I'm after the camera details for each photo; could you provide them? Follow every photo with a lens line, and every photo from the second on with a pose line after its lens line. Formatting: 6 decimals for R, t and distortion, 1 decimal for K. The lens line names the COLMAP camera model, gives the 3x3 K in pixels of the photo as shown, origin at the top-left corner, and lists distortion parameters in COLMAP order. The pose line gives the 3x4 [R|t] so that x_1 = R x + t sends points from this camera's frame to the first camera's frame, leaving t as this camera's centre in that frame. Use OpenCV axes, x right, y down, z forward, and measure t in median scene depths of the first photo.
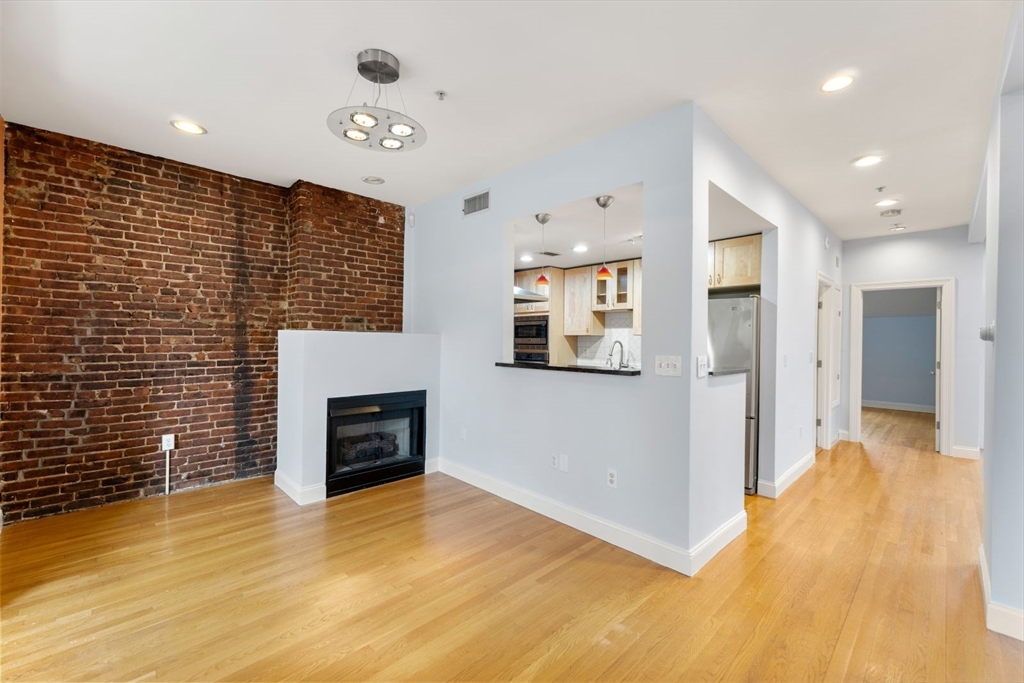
lens RADIAL K [[432.7, 0, 512.0], [0, 432.7, 341.5], [0, 0, 1]] dist [0.009478, 0.000317]
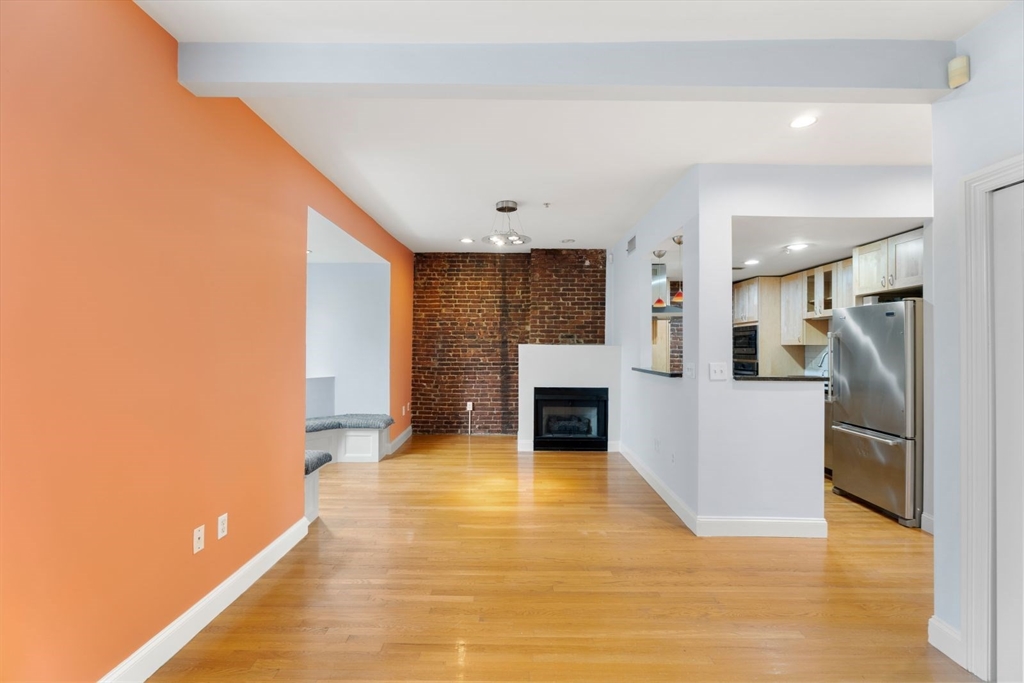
lens RADIAL K [[432.7, 0, 512.0], [0, 432.7, 341.5], [0, 0, 1]] dist [0.009478, 0.000317]
pose [[0.718154, -0.015938, -0.695702, 0.559270], [-0.000714, 0.999720, -0.023640, 0.001737], [0.695884, 0.017474, 0.717942, -0.173818]]
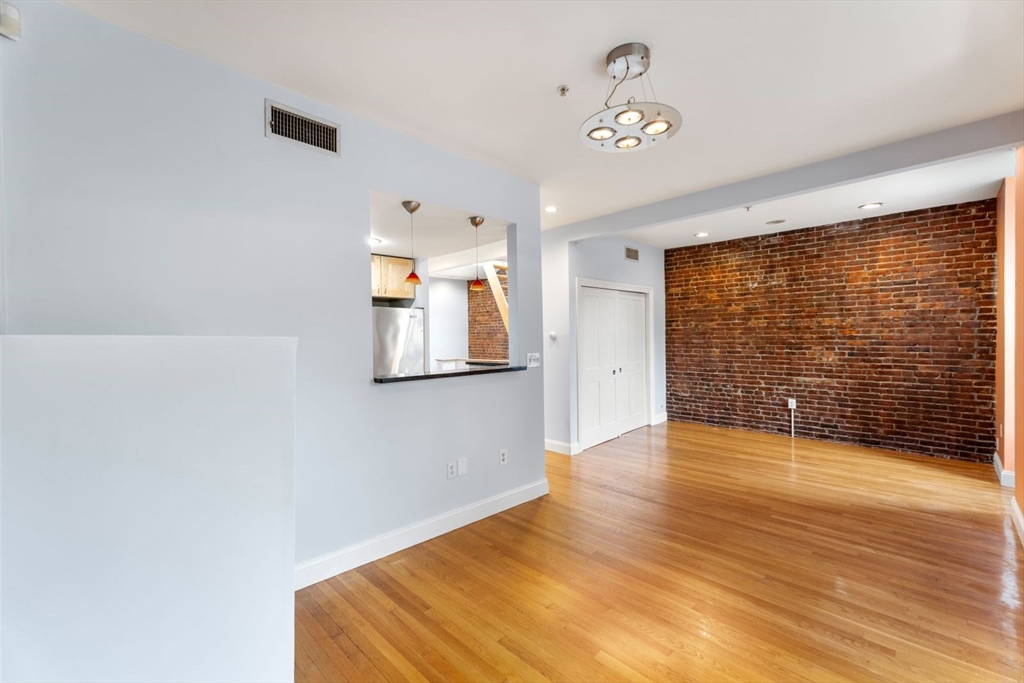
lens RADIAL K [[432.7, 0, 512.0], [0, 432.7, 341.5], [0, 0, 1]] dist [0.009478, 0.000317]
pose [[-0.010154, -0.019569, 0.999757, -0.706324], [0.023628, 0.999525, 0.019804, -0.022279], [-0.999669, 0.023824, -0.009687, 0.710067]]
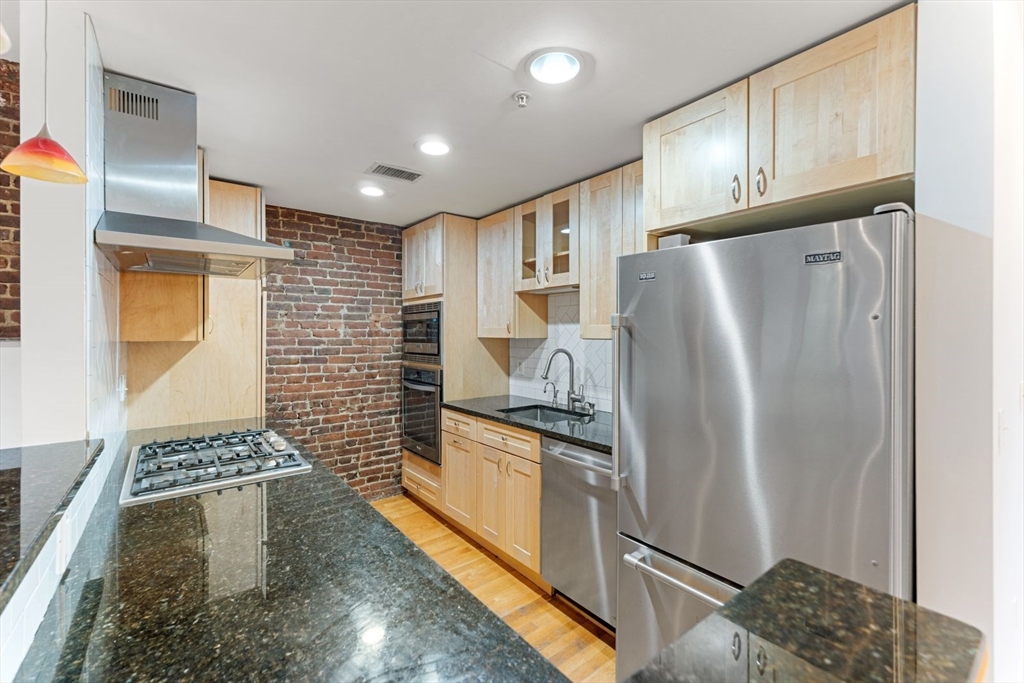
lens RADIAL K [[432.7, 0, 512.0], [0, 432.7, 341.5], [0, 0, 1]] dist [0.009478, 0.000317]
pose [[0.997856, -0.007759, -0.064992, 0.310552], [0.008601, 0.999883, 0.012682, -0.024342], [0.064886, -0.013213, 0.997805, 0.680320]]
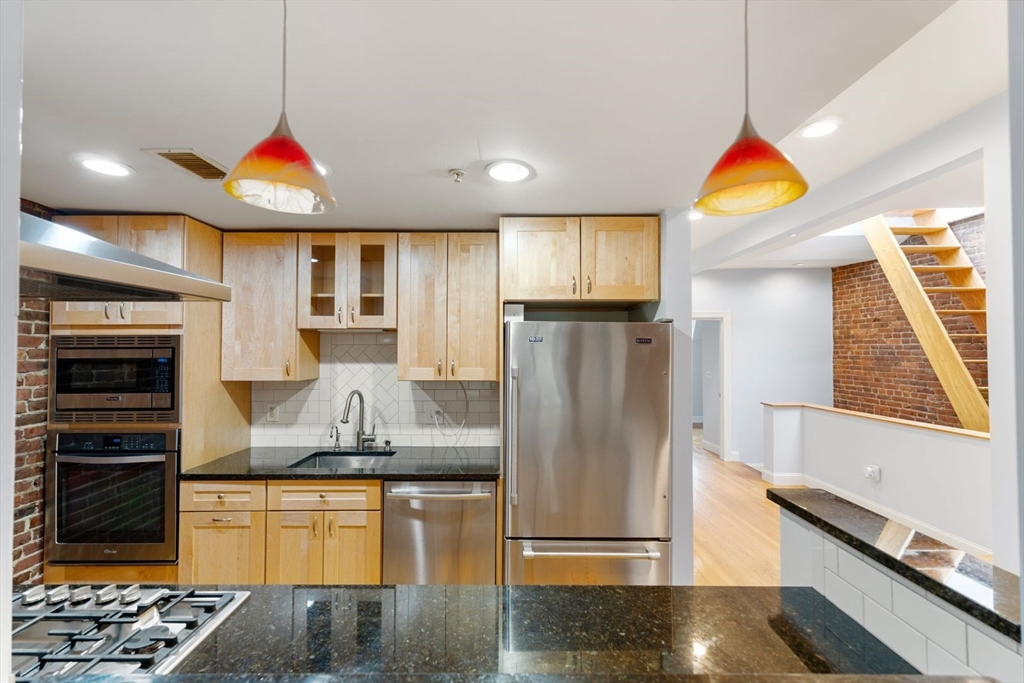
lens RADIAL K [[432.7, 0, 512.0], [0, 432.7, 341.5], [0, 0, 1]] dist [0.009478, 0.000317]
pose [[0.677660, 0.006473, 0.735347, -0.005608], [0.011732, 0.999739, -0.019612, -0.064578], [-0.735281, 0.021917, 0.677407, 0.738530]]
